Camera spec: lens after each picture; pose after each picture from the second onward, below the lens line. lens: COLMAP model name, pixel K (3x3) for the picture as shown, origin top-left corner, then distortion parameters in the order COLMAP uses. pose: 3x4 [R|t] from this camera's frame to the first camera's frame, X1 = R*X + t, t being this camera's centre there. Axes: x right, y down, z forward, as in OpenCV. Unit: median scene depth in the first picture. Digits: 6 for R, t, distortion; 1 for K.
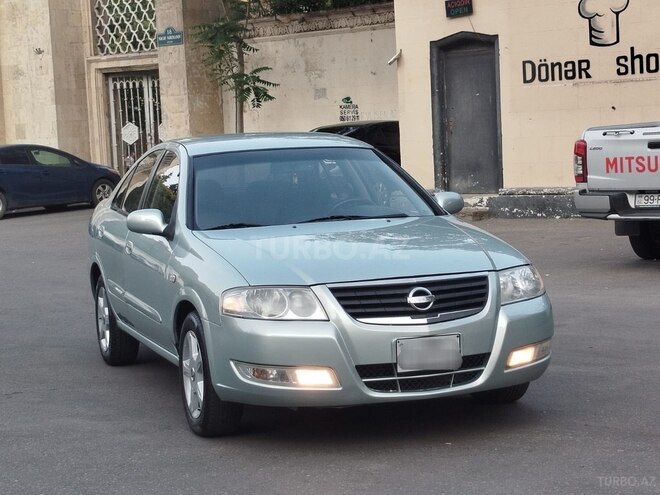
lens RADIAL K [[1426.2, 0, 330.0], [0, 1426.2, 247.5], [0, 0, 1]] dist [0.370608, -1.918651]
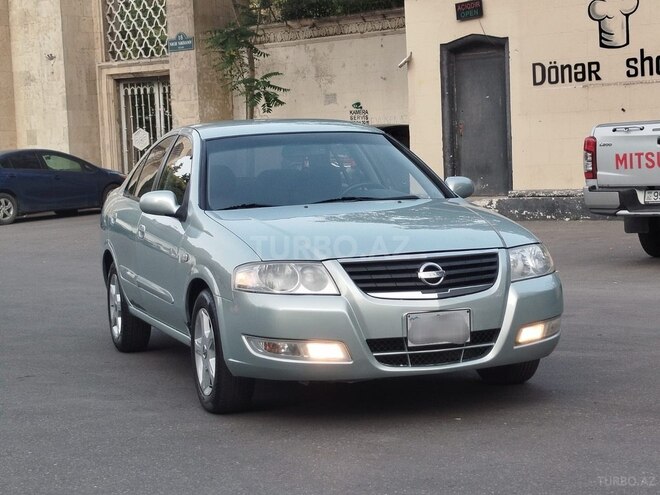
lens RADIAL K [[1426.2, 0, 330.0], [0, 1426.2, 247.5], [0, 0, 1]] dist [0.370608, -1.918651]
pose [[0.999972, 0.004445, -0.006084, -0.001827], [-0.004510, 0.999933, -0.010617, 0.026967], [0.006036, 0.010644, 0.999925, -0.008361]]
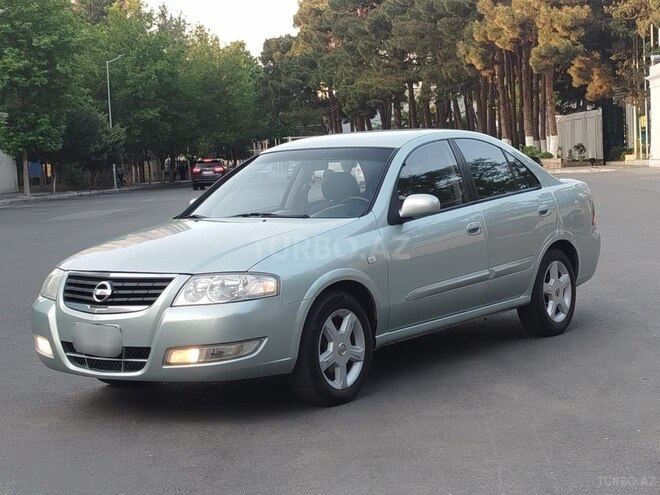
lens RADIAL K [[1314.2, 0, 330.0], [0, 1314.2, 247.5], [0, 0, 1]] dist [0.280489, -1.716953]
pose [[0.563437, 0.084125, -0.821865, 0.994316], [-0.045974, 0.996453, 0.070478, -0.079239], [0.824879, -0.001926, 0.565306, 0.528488]]
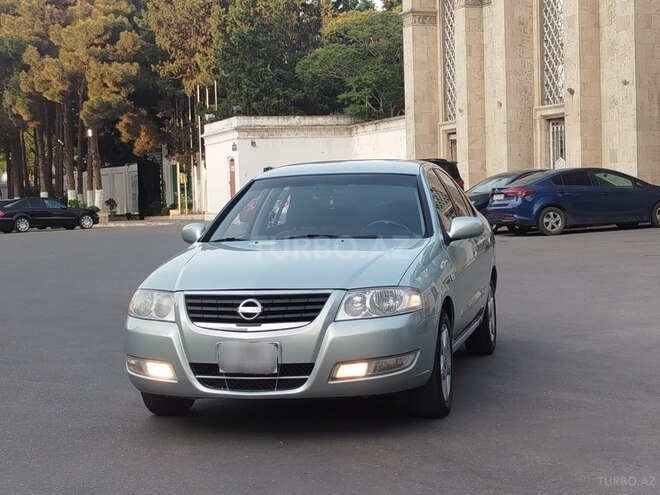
lens RADIAL K [[1314.2, 0, 330.0], [0, 1314.2, 247.5], [0, 0, 1]] dist [0.280489, -1.716953]
pose [[0.844702, 0.047391, -0.533135, 0.639017], [-0.052610, 0.998600, 0.005412, -0.020678], [0.532645, 0.023477, 0.846013, 0.150965]]
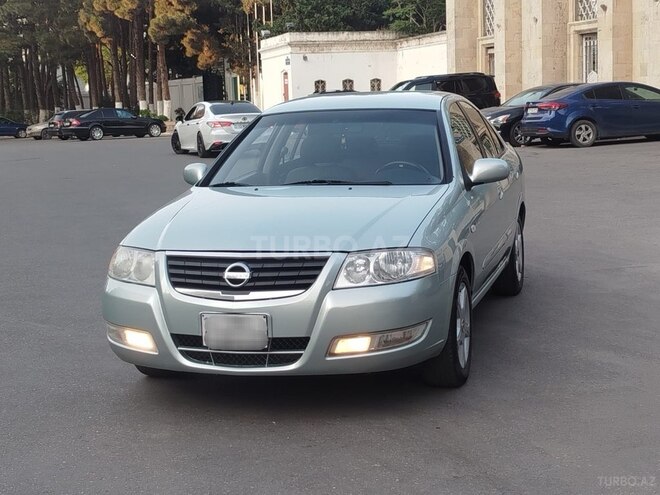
lens RADIAL K [[1159.3, 0, 330.0], [0, 1159.3, 247.5], [0, 0, 1]] dist [0.256308, -1.444735]
pose [[0.819700, 0.095368, -0.564798, 0.544051], [-0.051421, 0.994313, 0.093265, -0.058397], [0.570481, -0.047407, 0.819942, 0.365166]]
